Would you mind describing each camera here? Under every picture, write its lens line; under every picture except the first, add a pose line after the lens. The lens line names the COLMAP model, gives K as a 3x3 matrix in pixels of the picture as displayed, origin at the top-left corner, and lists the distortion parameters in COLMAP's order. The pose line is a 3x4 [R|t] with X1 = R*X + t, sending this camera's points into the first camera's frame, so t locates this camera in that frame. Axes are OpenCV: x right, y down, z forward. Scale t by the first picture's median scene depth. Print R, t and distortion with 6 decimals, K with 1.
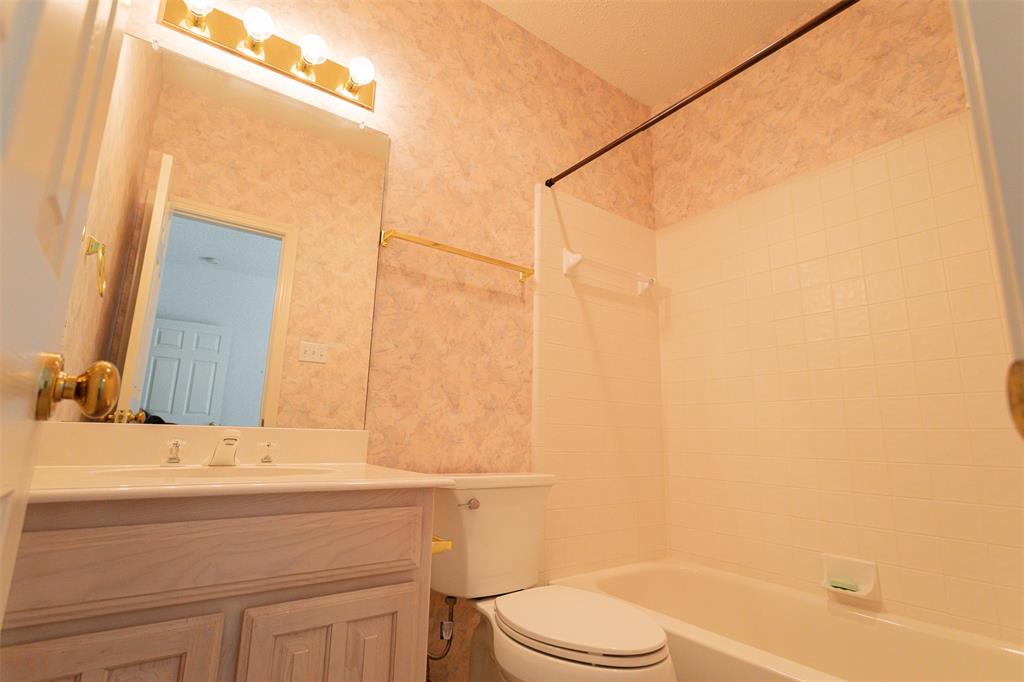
lens RADIAL K [[500.4, 0, 508.6], [0, 500.4, 330.8], [0, 0, 1]] dist [-0.003229, -0.000020]
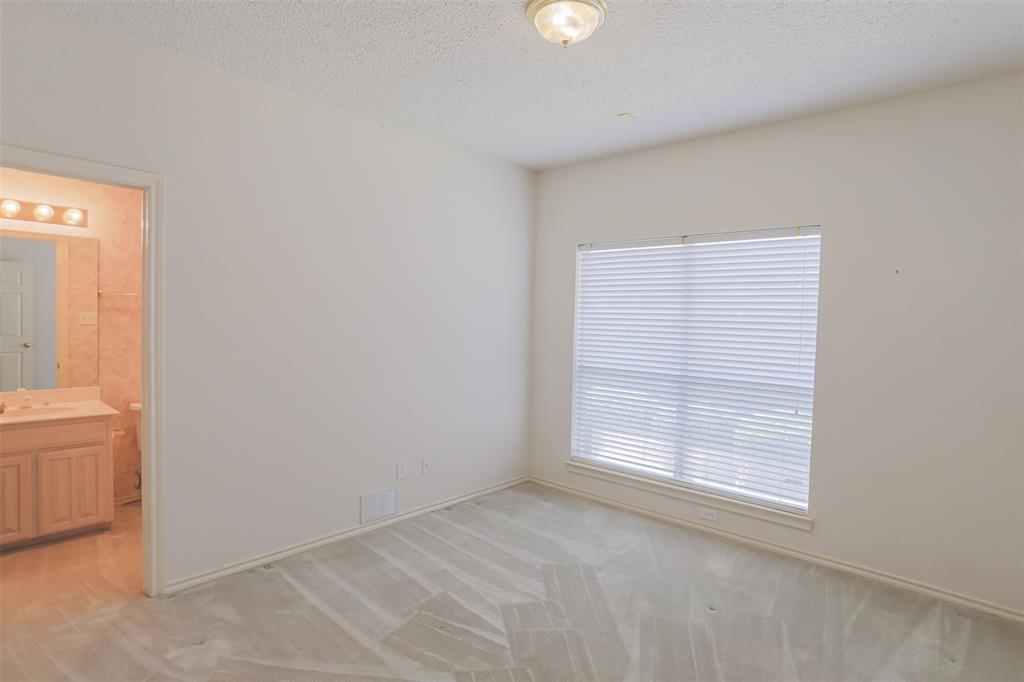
lens RADIAL K [[522.7, 0, 506.0], [0, 522.7, 338.6], [0, 0, 1]] dist [-0.025861, 0.000960]
pose [[0.976135, -0.007604, 0.217031, 0.931922], [-0.043934, 0.971807, 0.231649, -0.582394], [-0.212674, -0.235655, 0.948281, -1.417525]]
